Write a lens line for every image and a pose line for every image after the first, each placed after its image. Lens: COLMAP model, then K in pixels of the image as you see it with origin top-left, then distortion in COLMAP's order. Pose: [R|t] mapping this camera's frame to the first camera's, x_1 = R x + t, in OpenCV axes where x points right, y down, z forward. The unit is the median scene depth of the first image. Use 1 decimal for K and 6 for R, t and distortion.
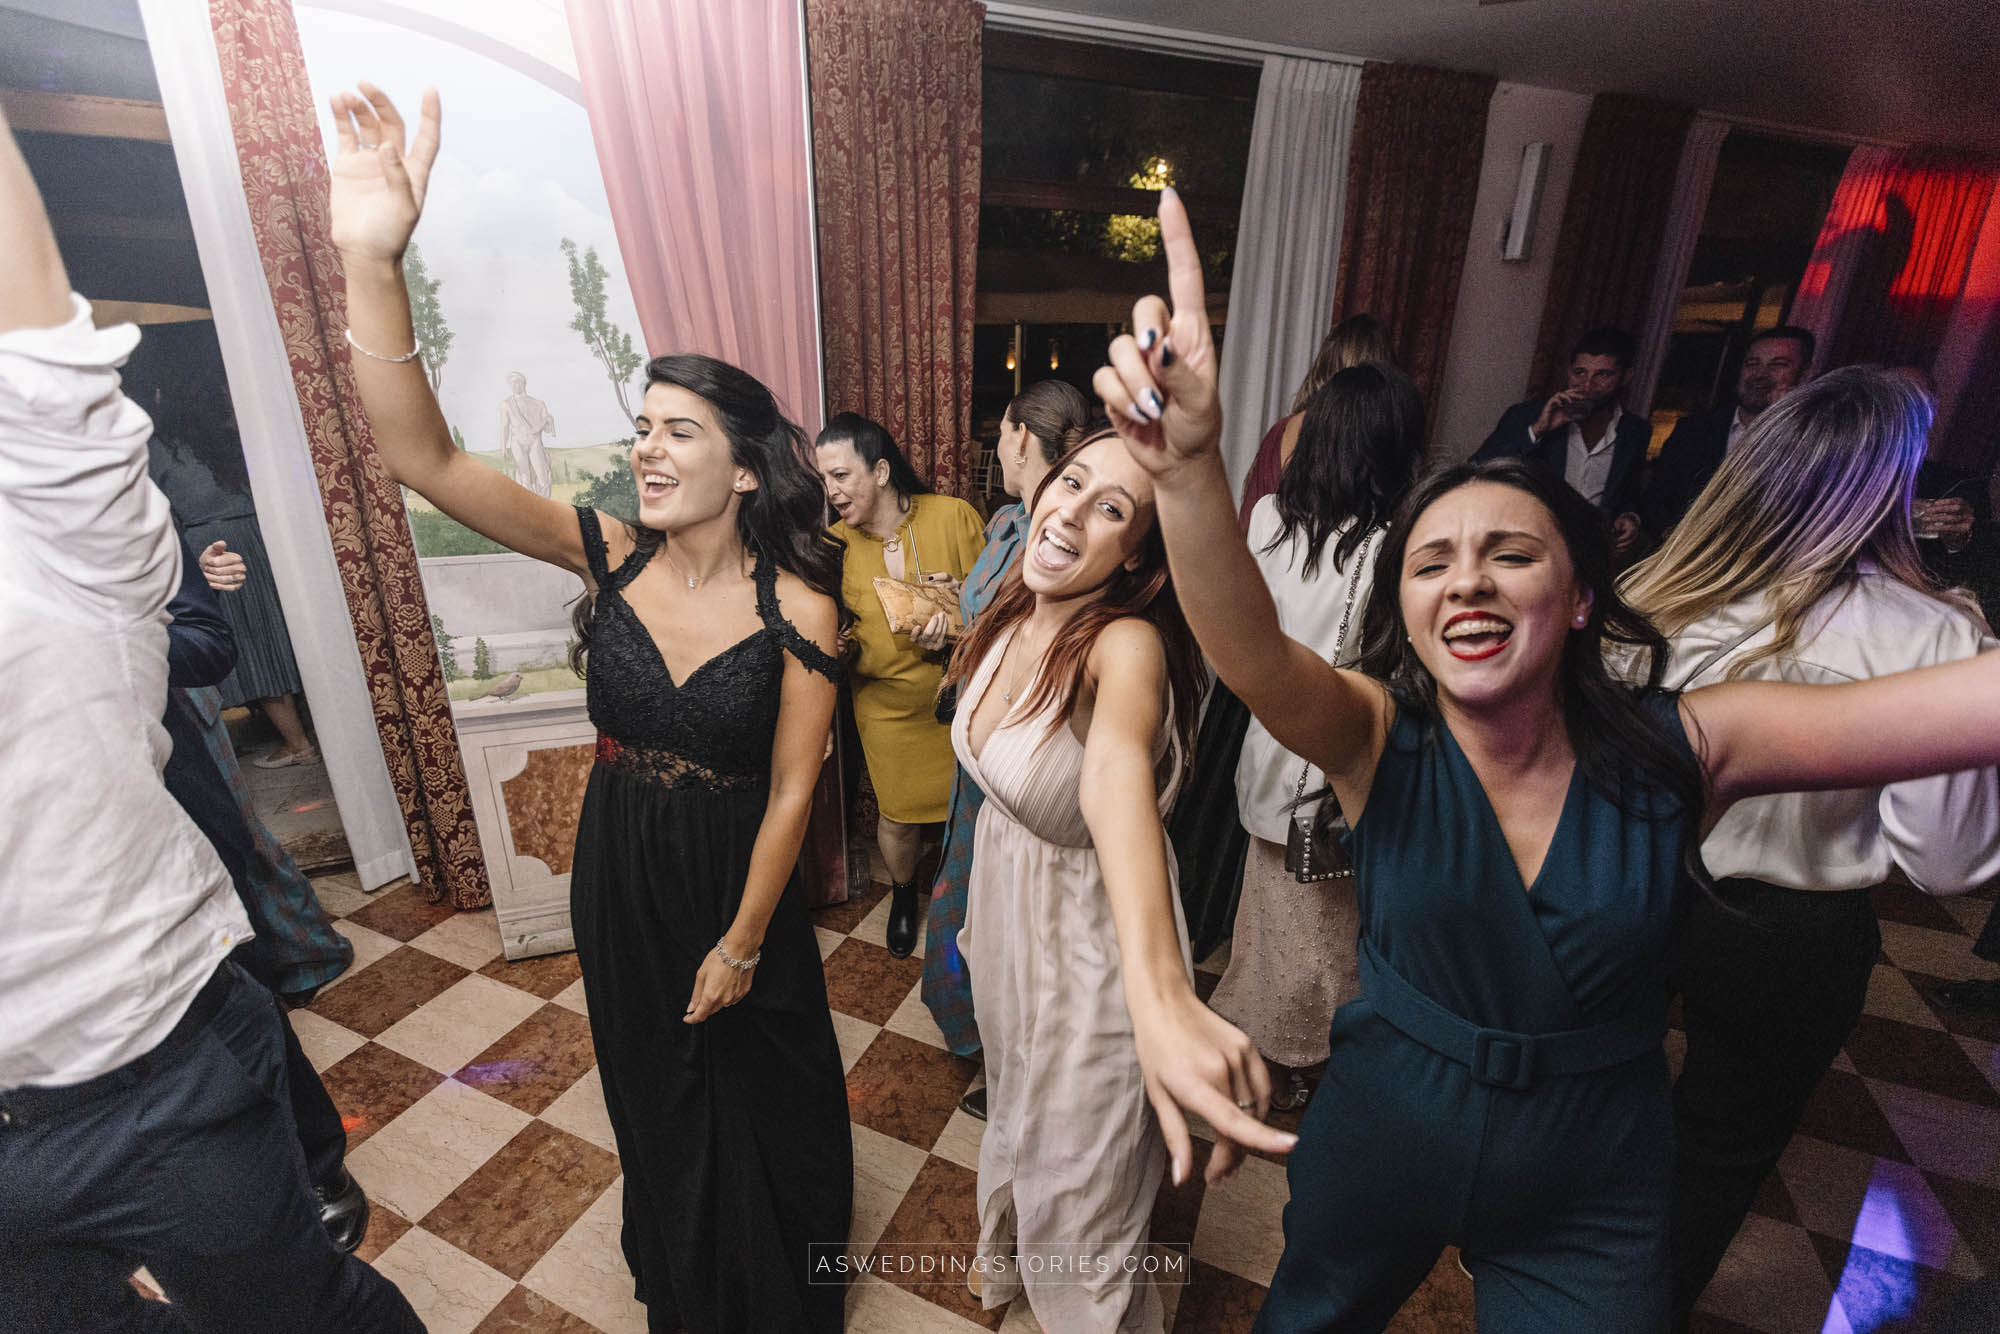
lens RADIAL K [[883.8, 0, 1006.5], [0, 883.8, 675.7], [0, 0, 1]] dist [0.000156, 0.001625]
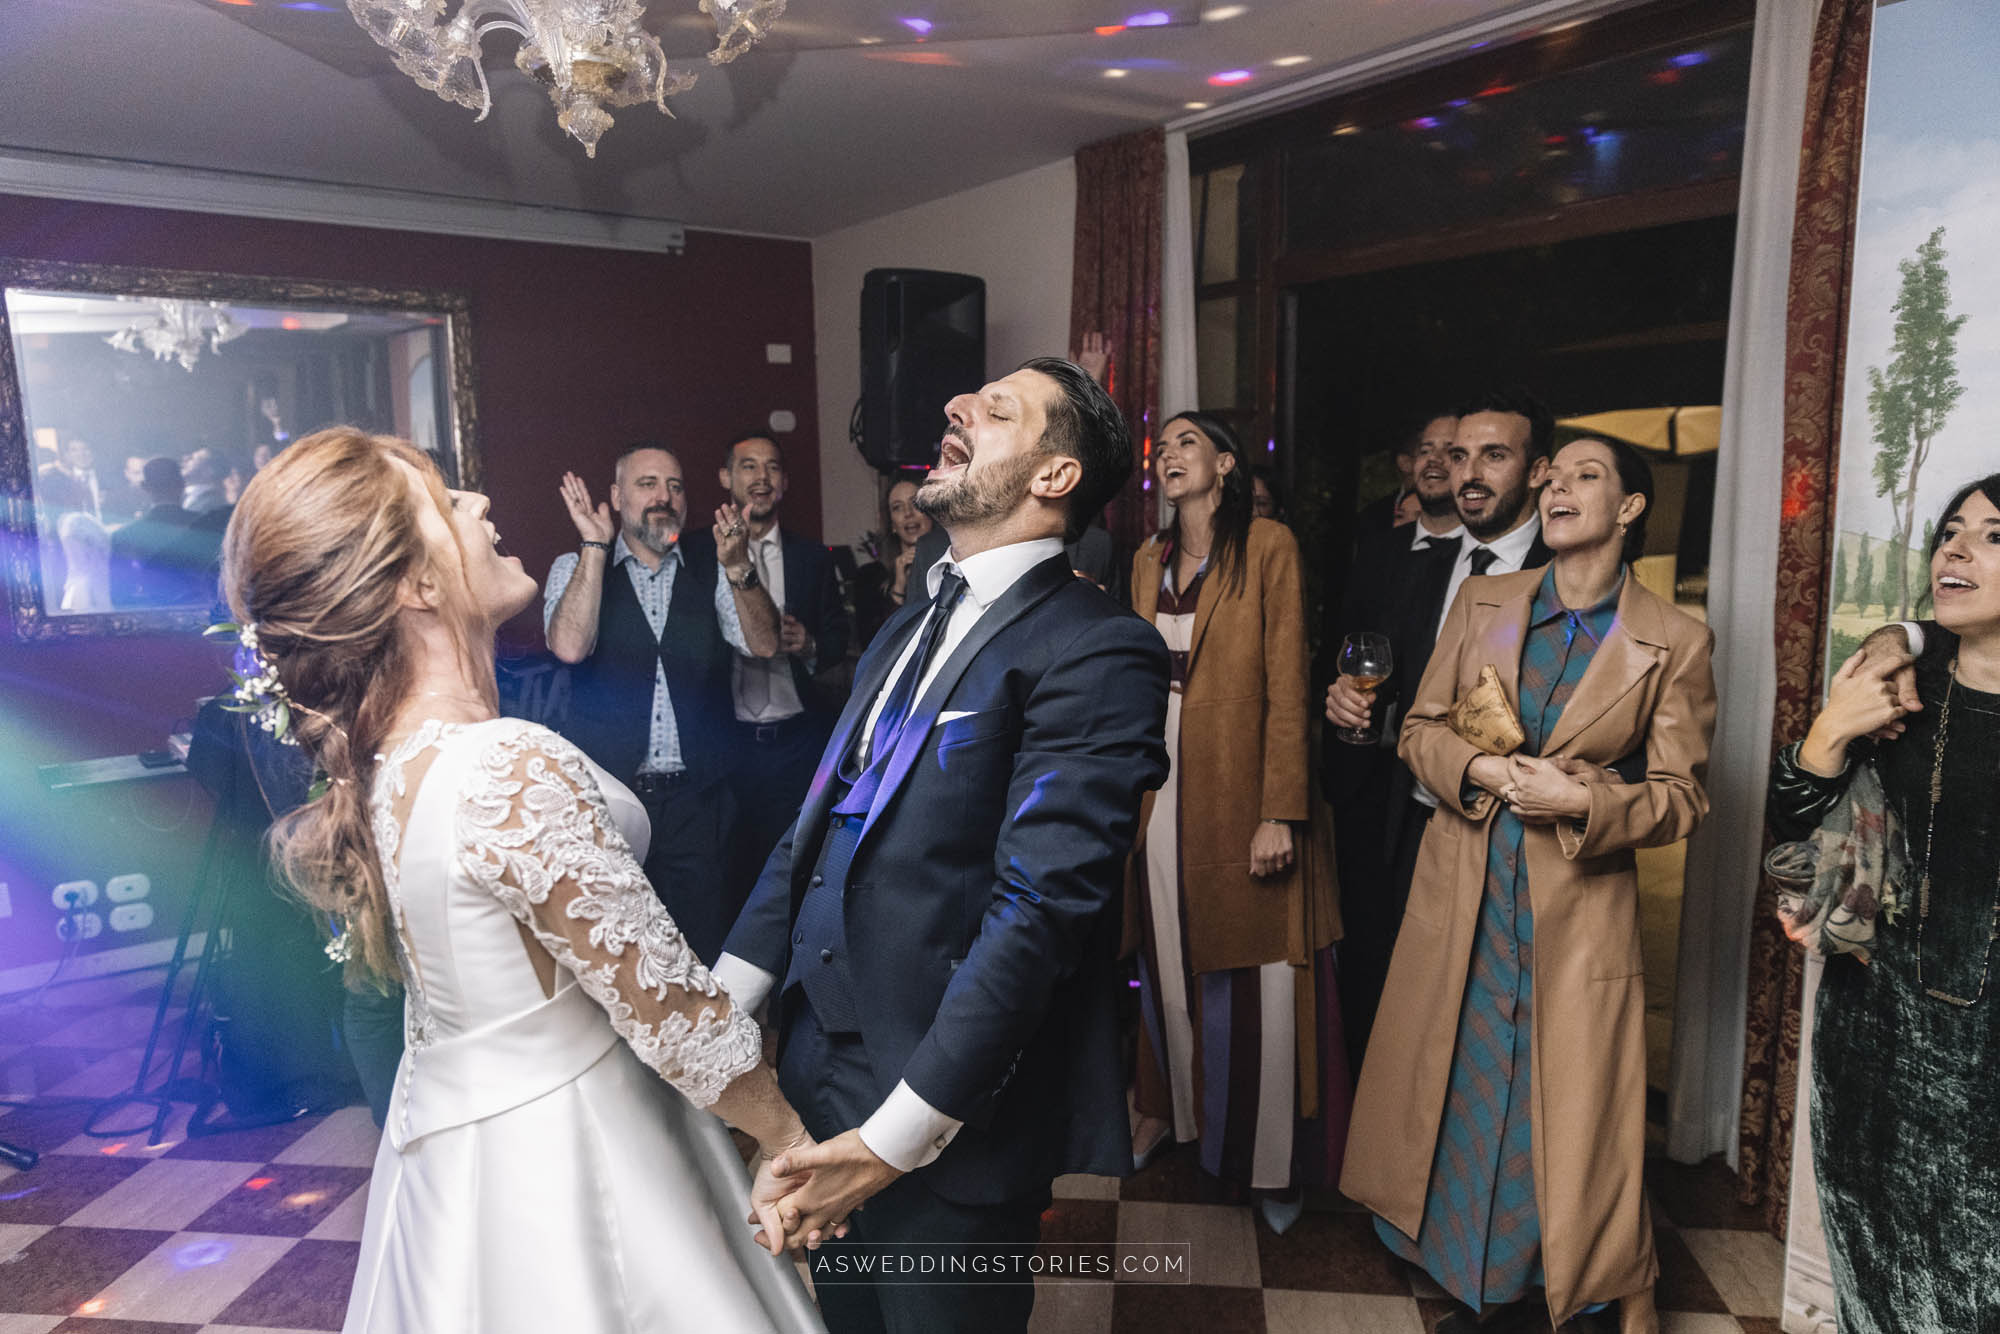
lens RADIAL K [[1337.3, 0, 1001.2], [0, 1337.3, 670.3], [0, 0, 1]] dist [0.018758, -0.002686]
pose [[0.268754, 0.118458, -0.955897, 0.182661], [-0.314386, 0.948846, 0.029194, 0.022042], [0.910457, 0.292675, 0.292248, 0.074340]]
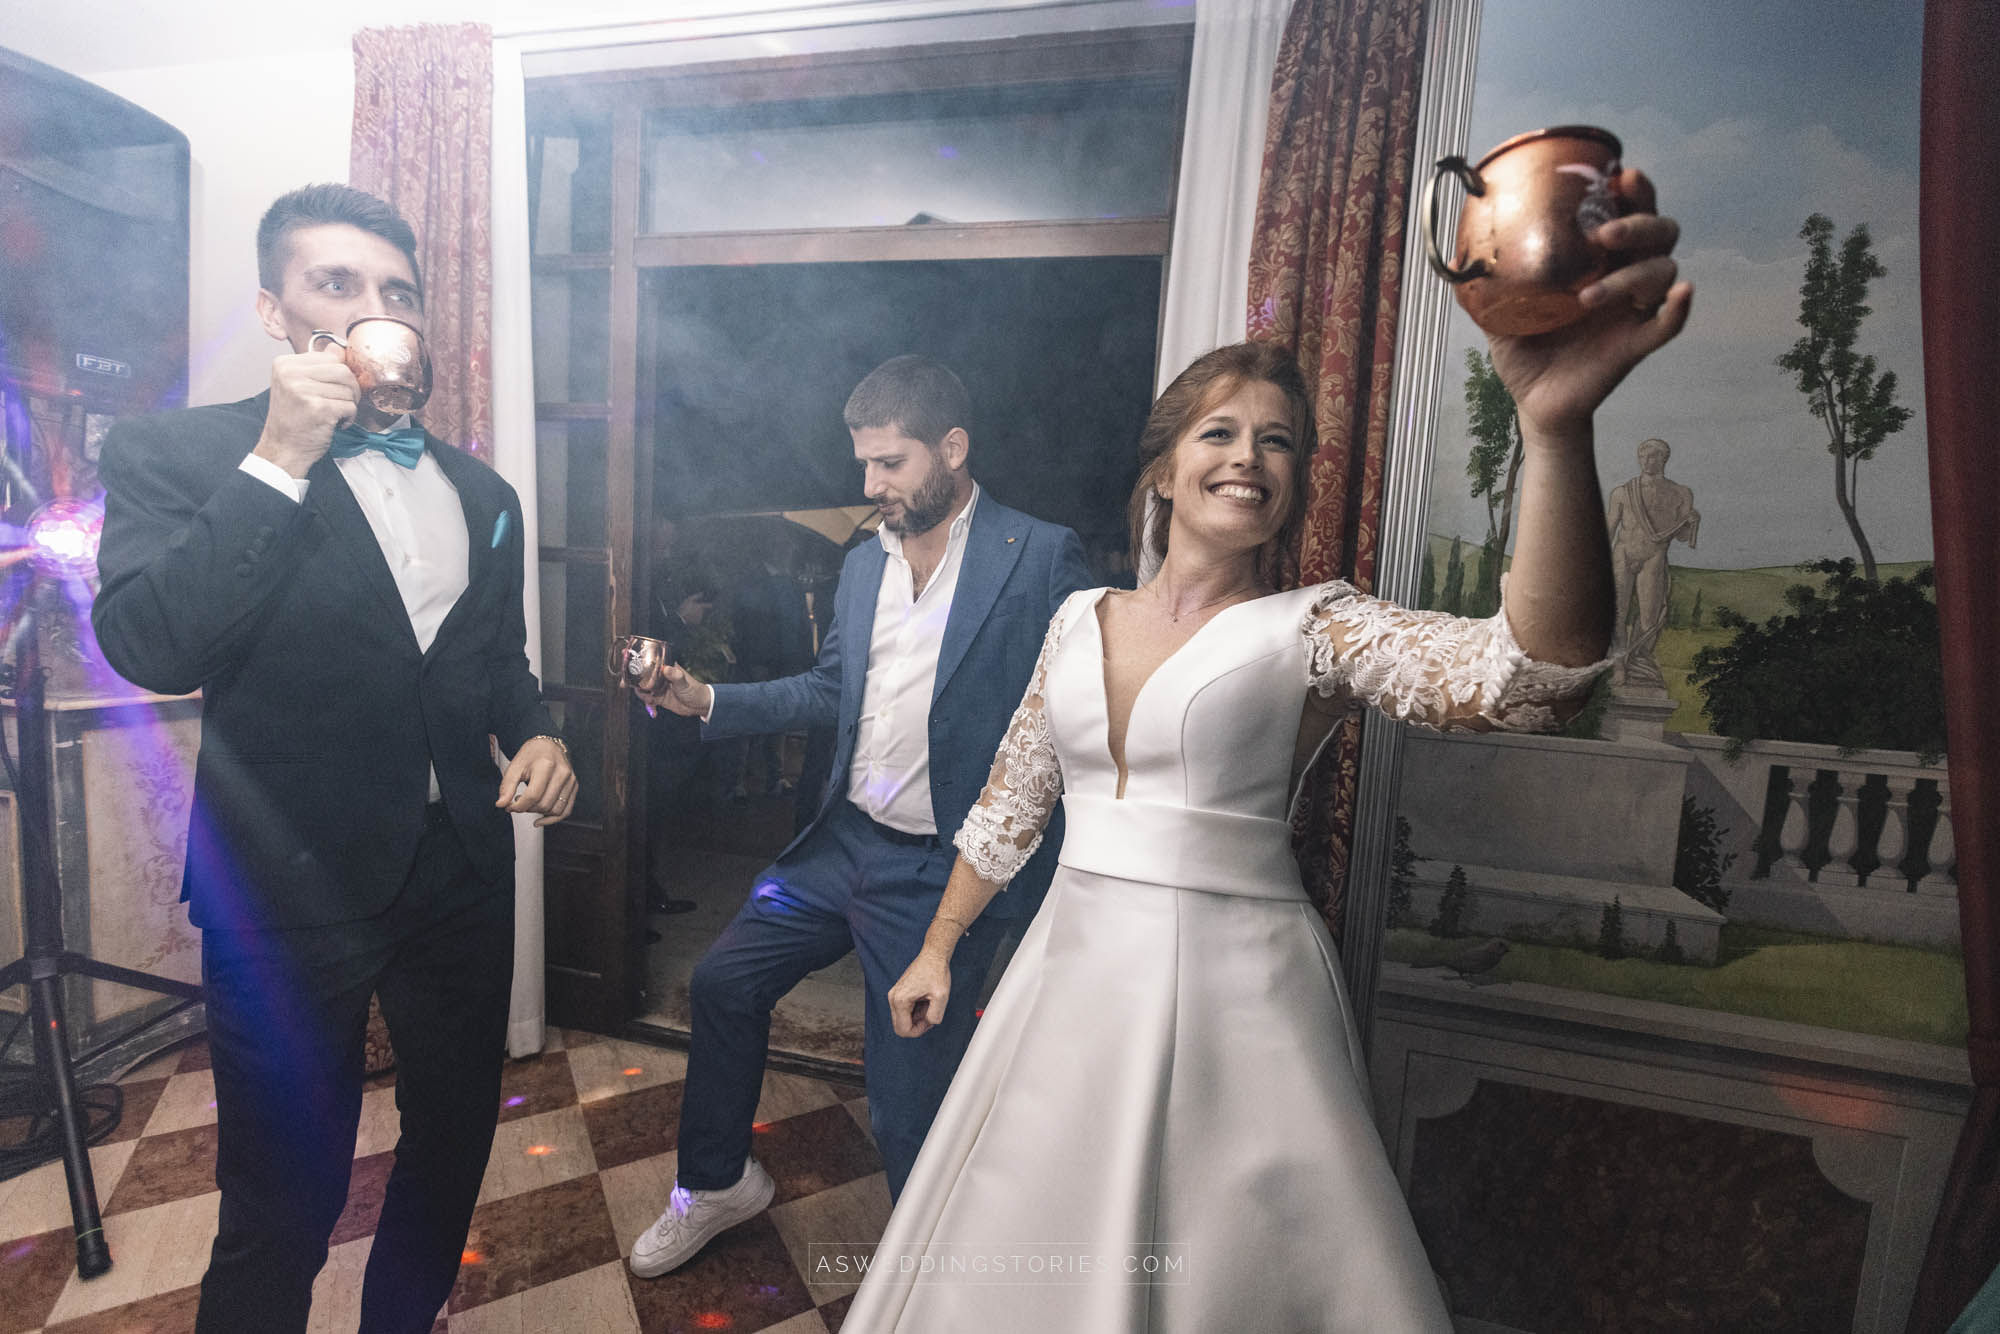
lens RADIAL K [[883.8, 0, 999.0], [0, 883.8, 670.0], [0, 0, 1]] dist [0.000156, 0.001625]
pose [[0.820150, 0.087148, -0.565472, -0.540717], [-0.243998, 0.947227, -0.207908, 0.032224], [0.517512, 0.308490, 0.798133, 0.329889]]
